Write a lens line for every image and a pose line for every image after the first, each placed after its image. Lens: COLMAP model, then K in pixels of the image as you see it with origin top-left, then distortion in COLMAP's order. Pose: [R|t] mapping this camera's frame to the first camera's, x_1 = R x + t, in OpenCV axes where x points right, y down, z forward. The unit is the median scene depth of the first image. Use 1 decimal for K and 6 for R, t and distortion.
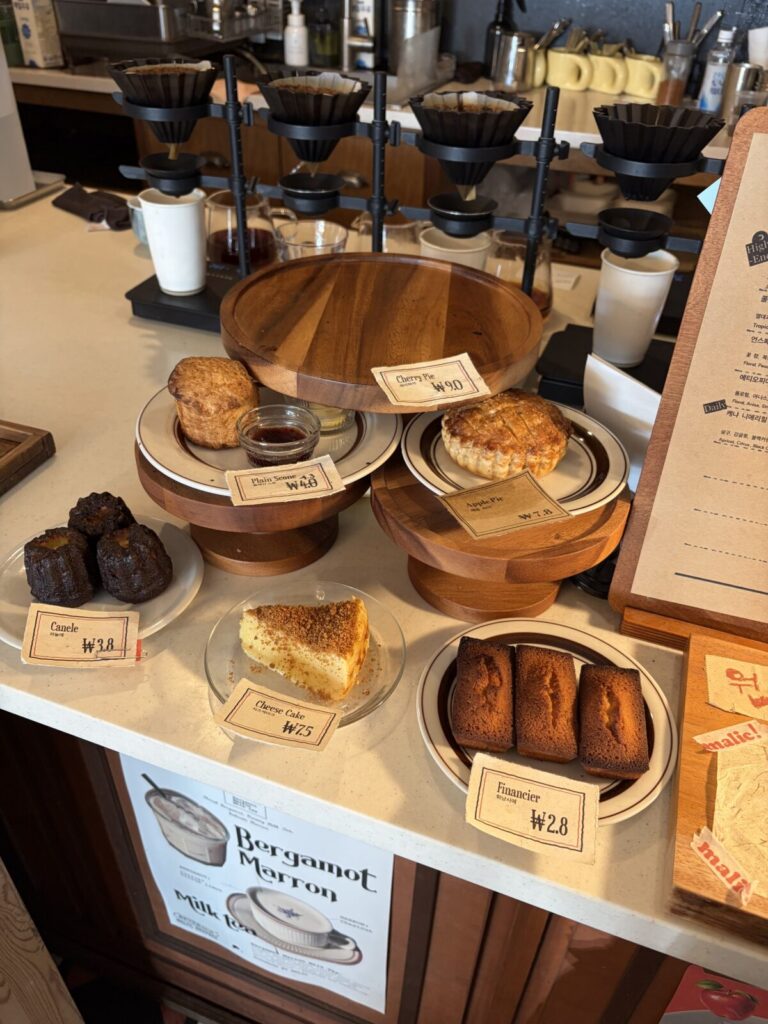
lens RADIAL K [[775.0, 0, 384.3], [0, 775.0, 511.8], [0, 0, 1]] dist [0.001187, -0.027016]
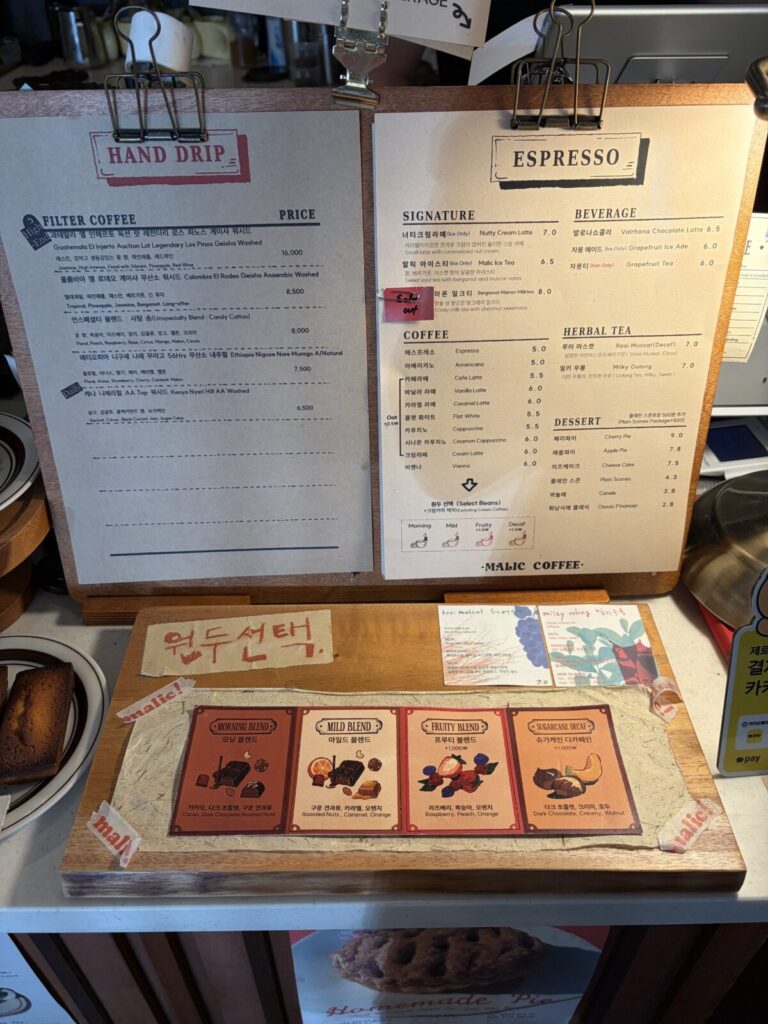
lens RADIAL K [[775.0, 0, 386.7], [0, 775.0, 514.6], [0, 0, 1]] dist [0.001187, -0.027016]
pose [[0.930208, -0.257367, 0.261679, 0.501614], [0.246889, 0.966309, 0.072753, 0.047511], [-0.271587, -0.003069, 0.962409, -0.079063]]
